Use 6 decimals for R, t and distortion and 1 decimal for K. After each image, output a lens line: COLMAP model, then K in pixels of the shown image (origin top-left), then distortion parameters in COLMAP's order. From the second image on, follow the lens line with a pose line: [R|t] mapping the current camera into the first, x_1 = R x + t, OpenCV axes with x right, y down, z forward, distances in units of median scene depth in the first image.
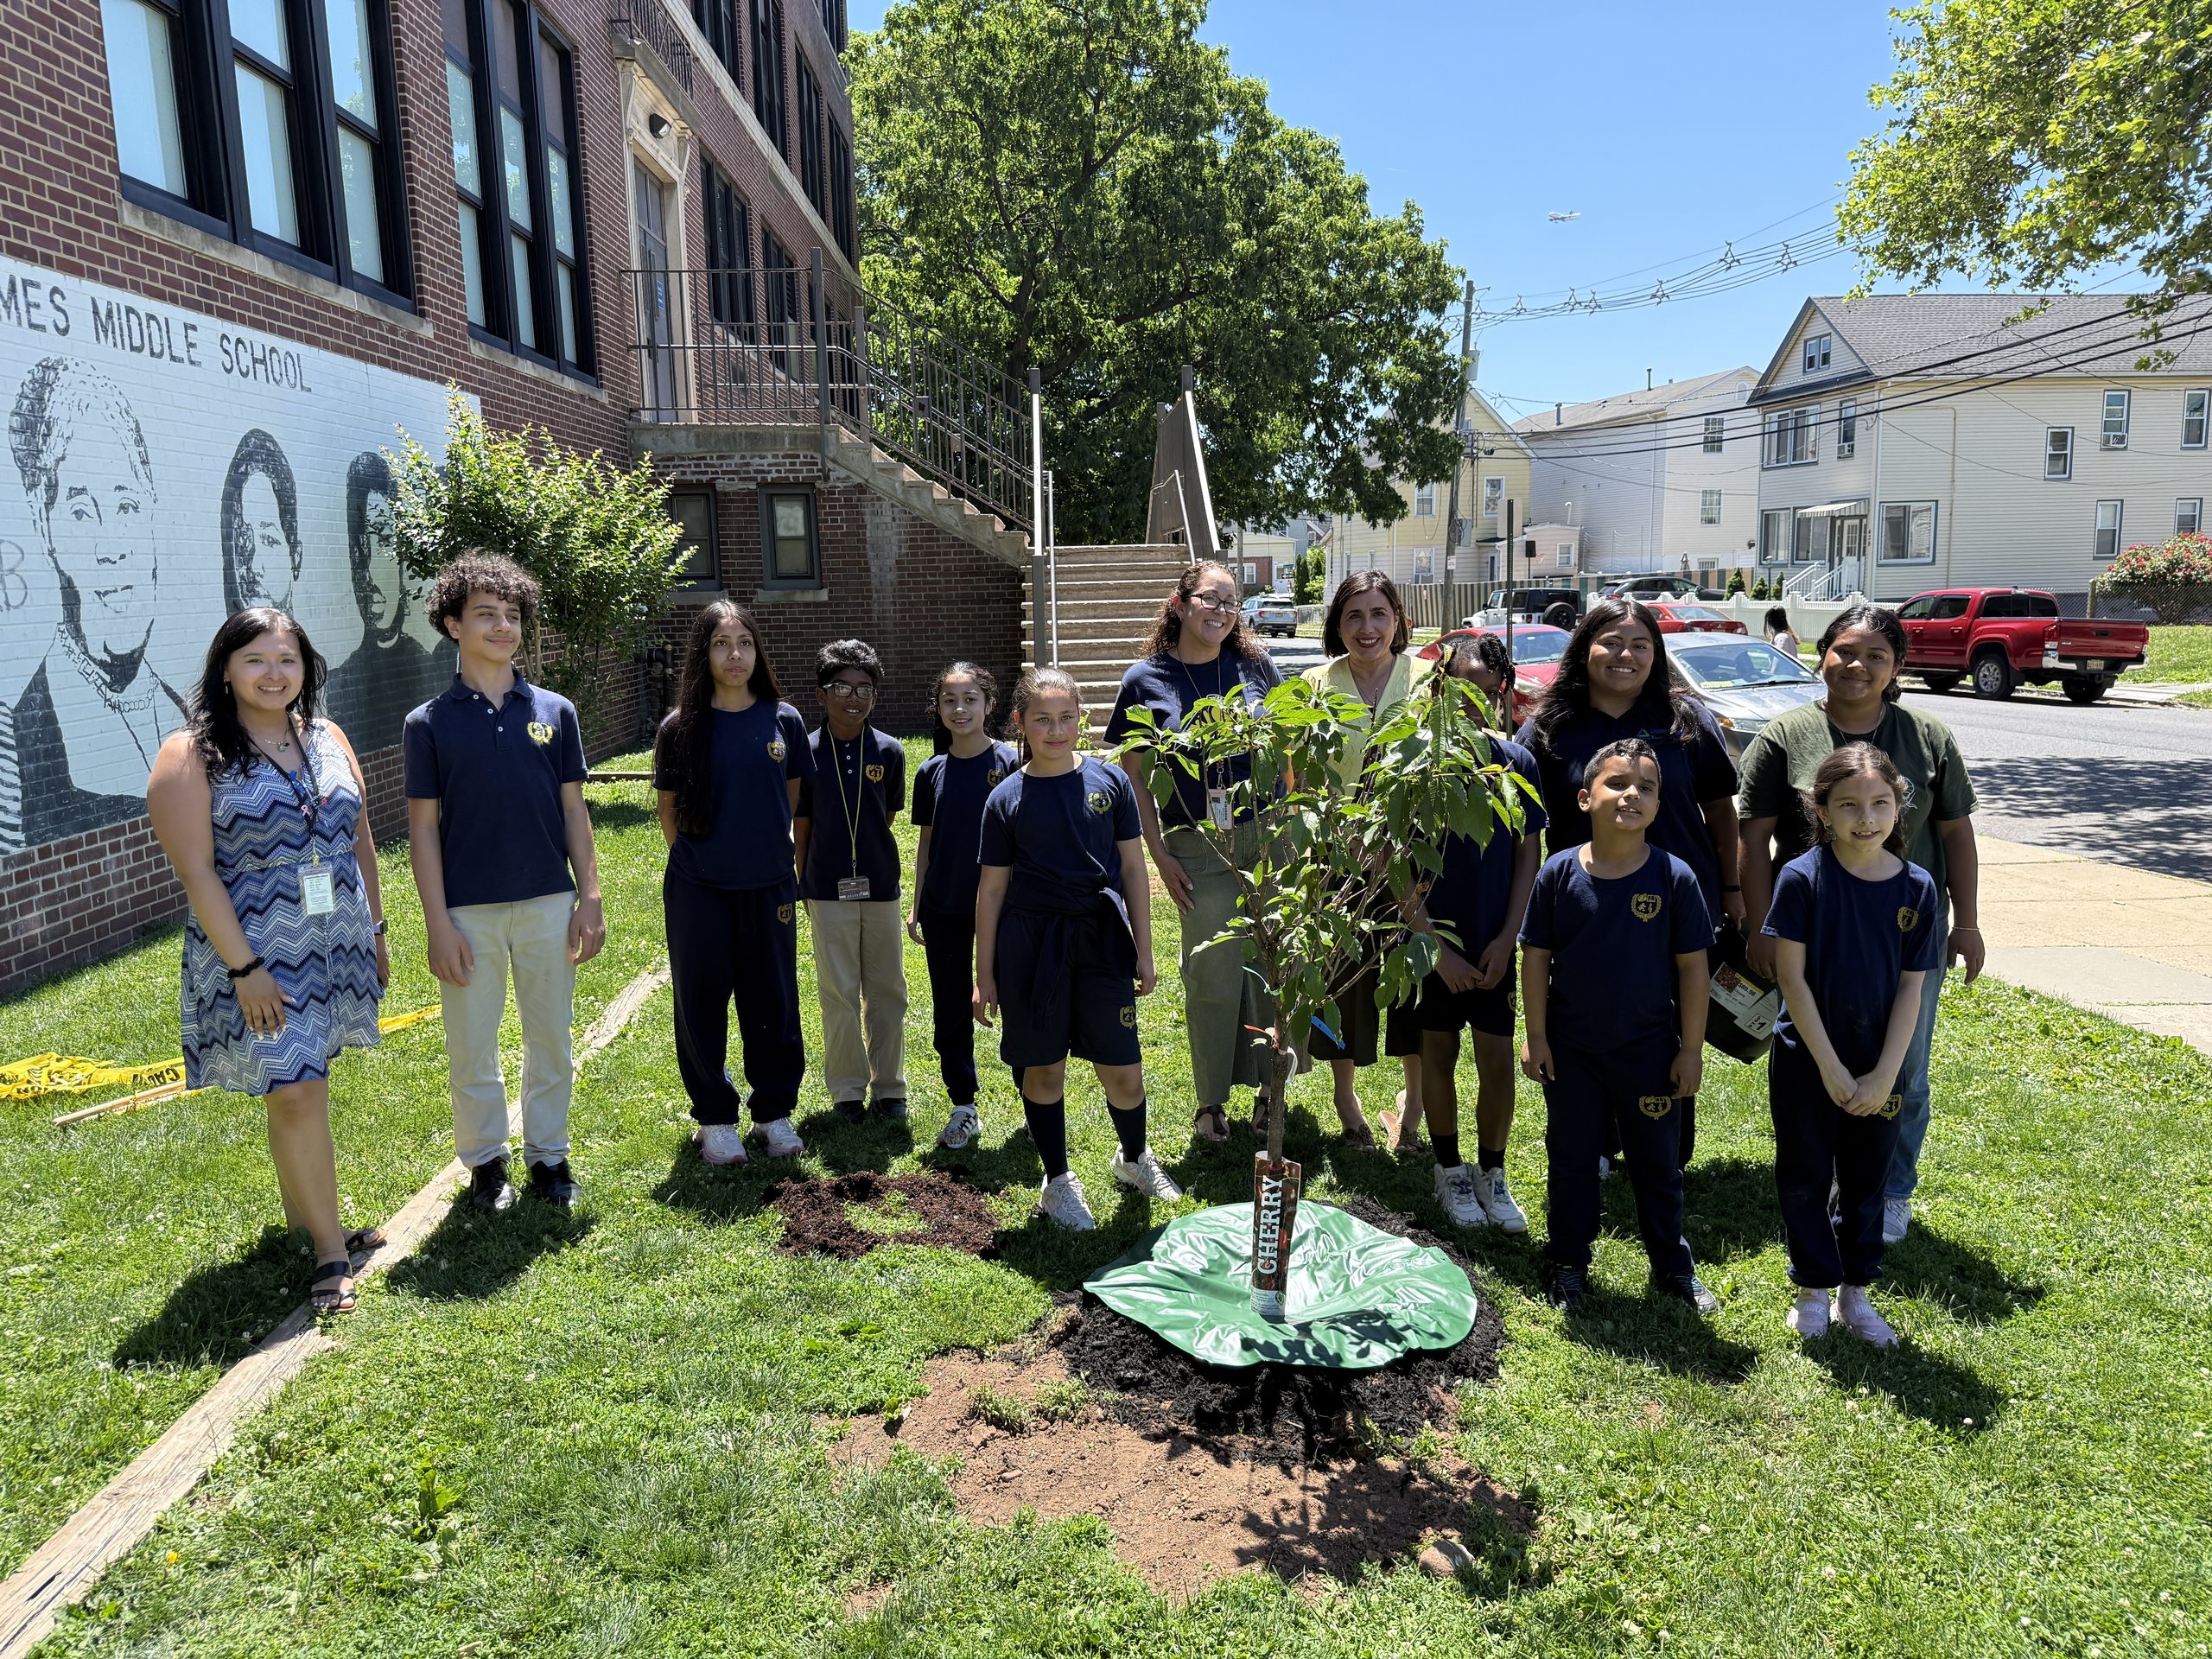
lens RADIAL K [[1566.5, 0, 1106.0], [0, 1566.5, 829.5], [0, 0, 1]] dist [-0.002689, -0.008637]
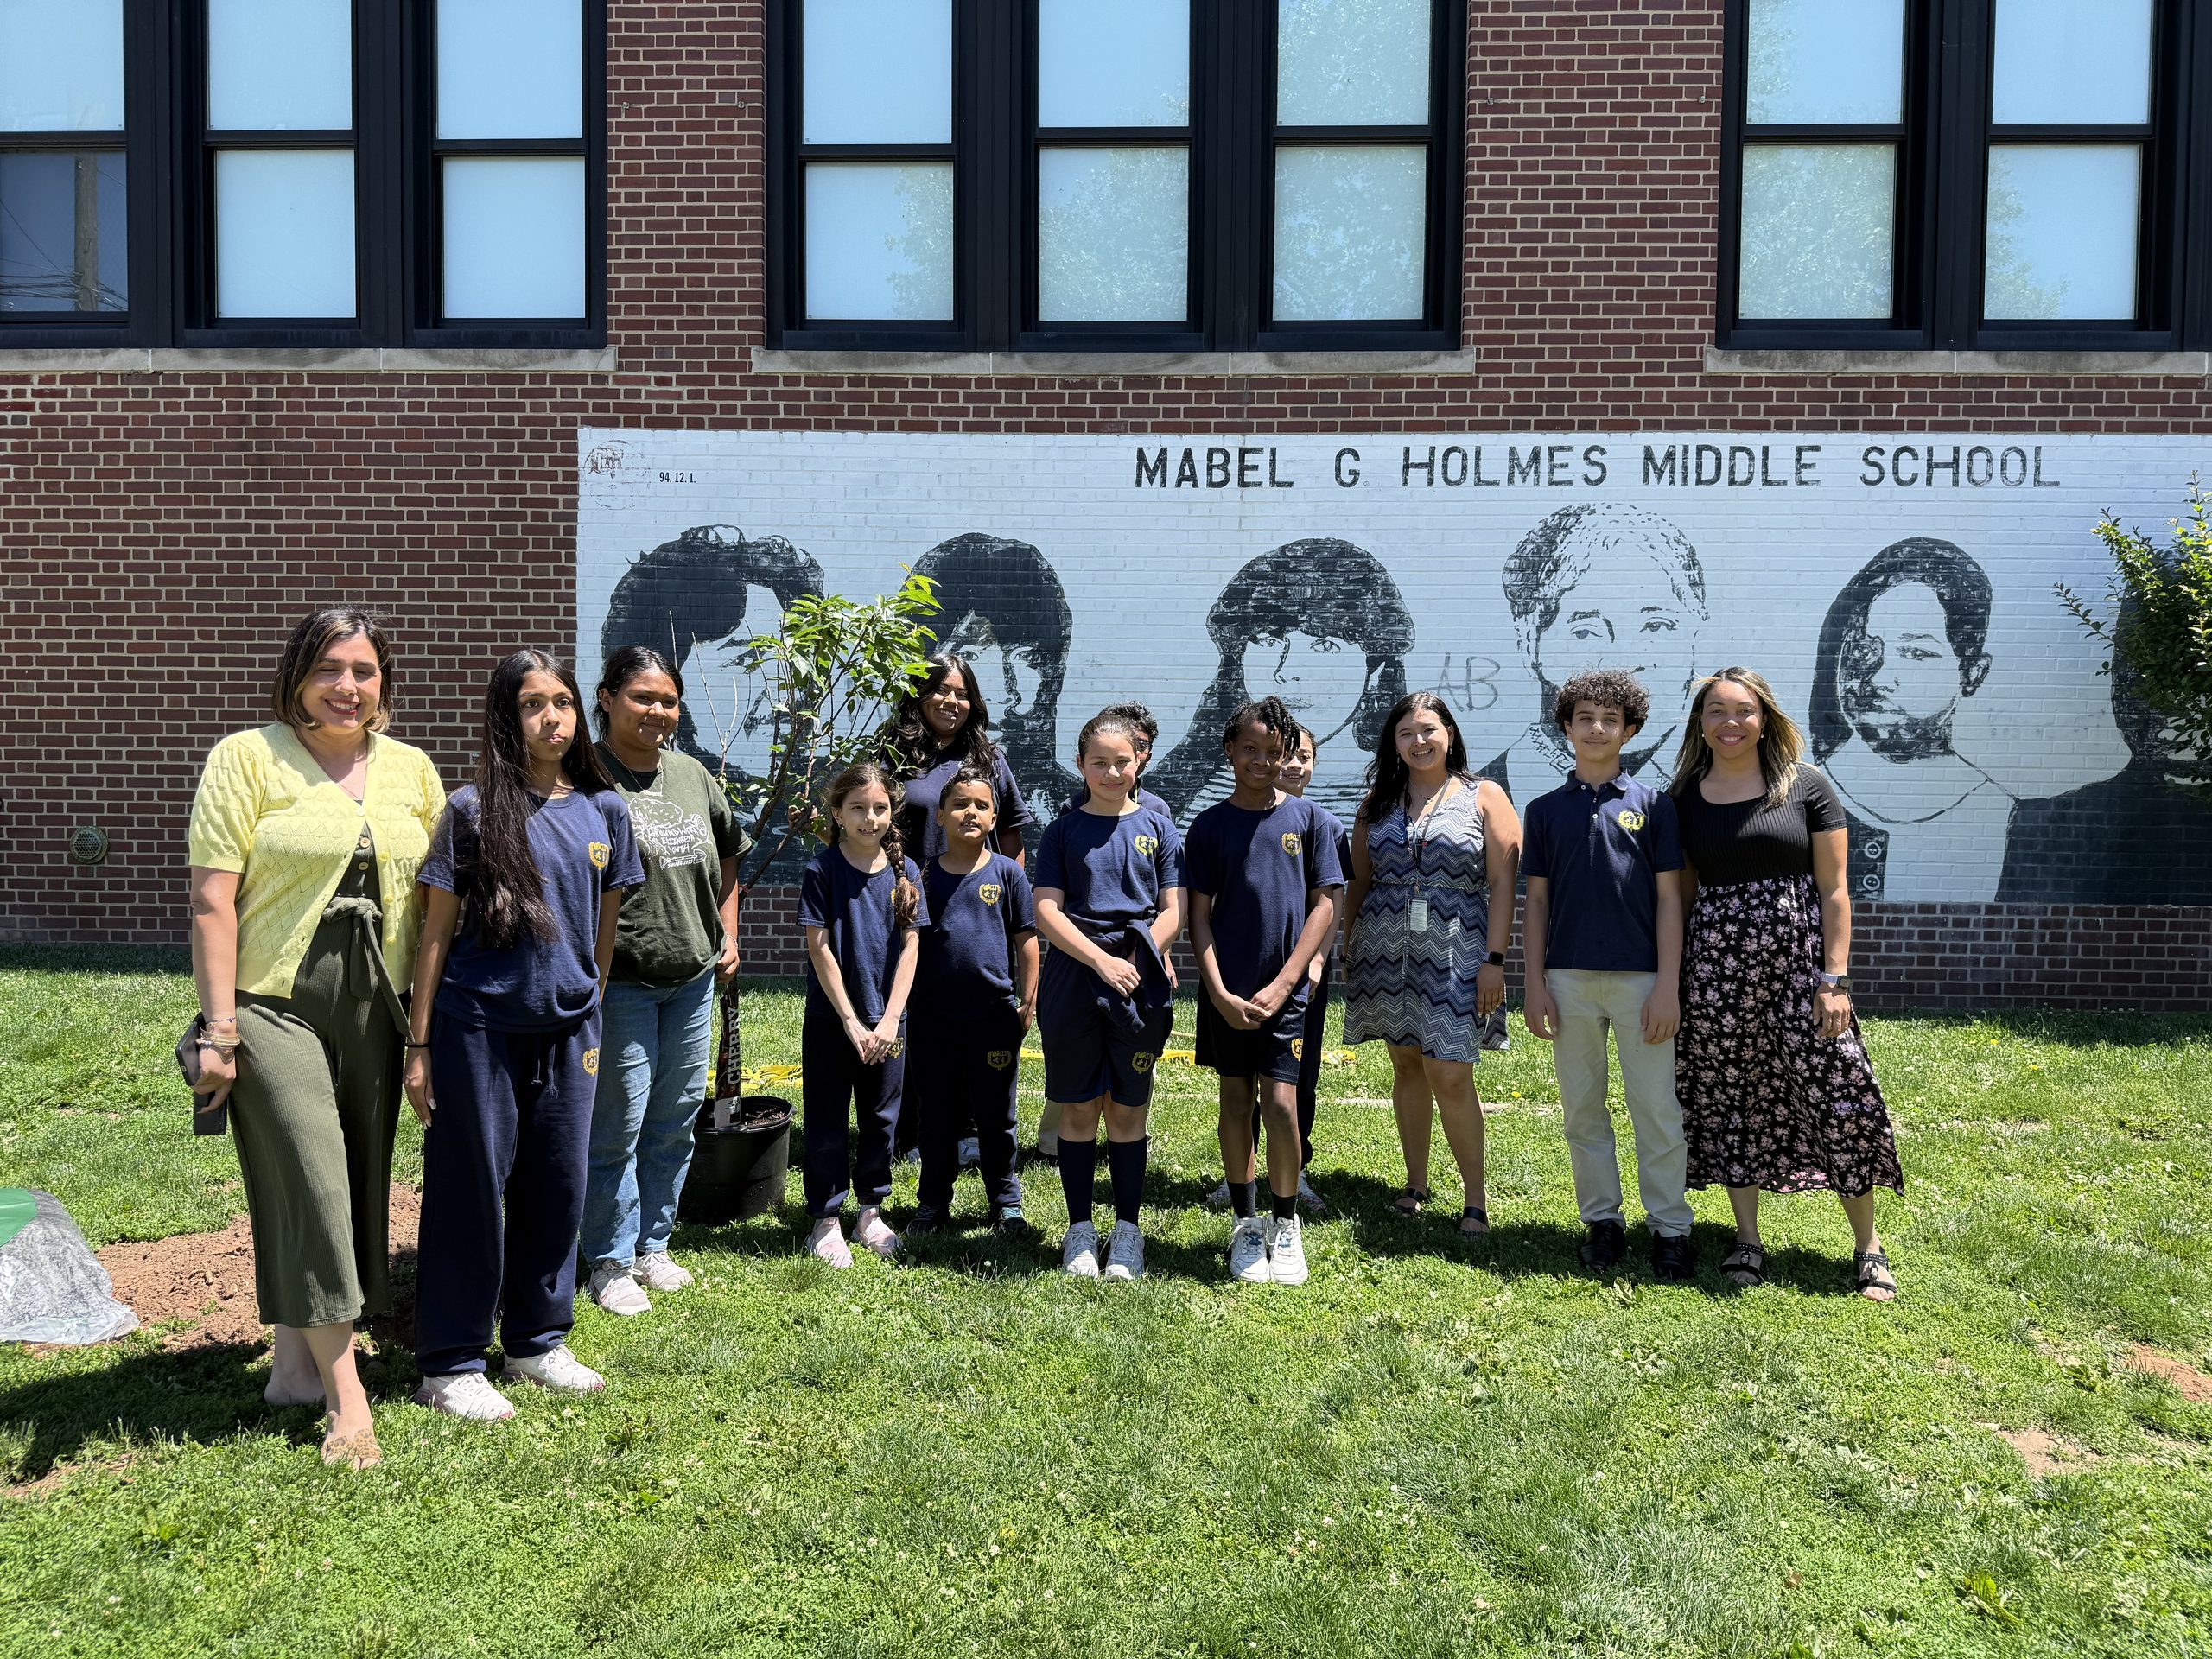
lens RADIAL K [[1566.5, 0, 1106.0], [0, 1566.5, 829.5], [0, 0, 1]] dist [-0.002689, -0.008637]
pose [[-0.097985, 0.078069, -0.992121, 0.575241], [-0.172879, 0.980426, 0.094223, -0.107995], [0.980057, 0.180749, -0.082571, 0.784720]]
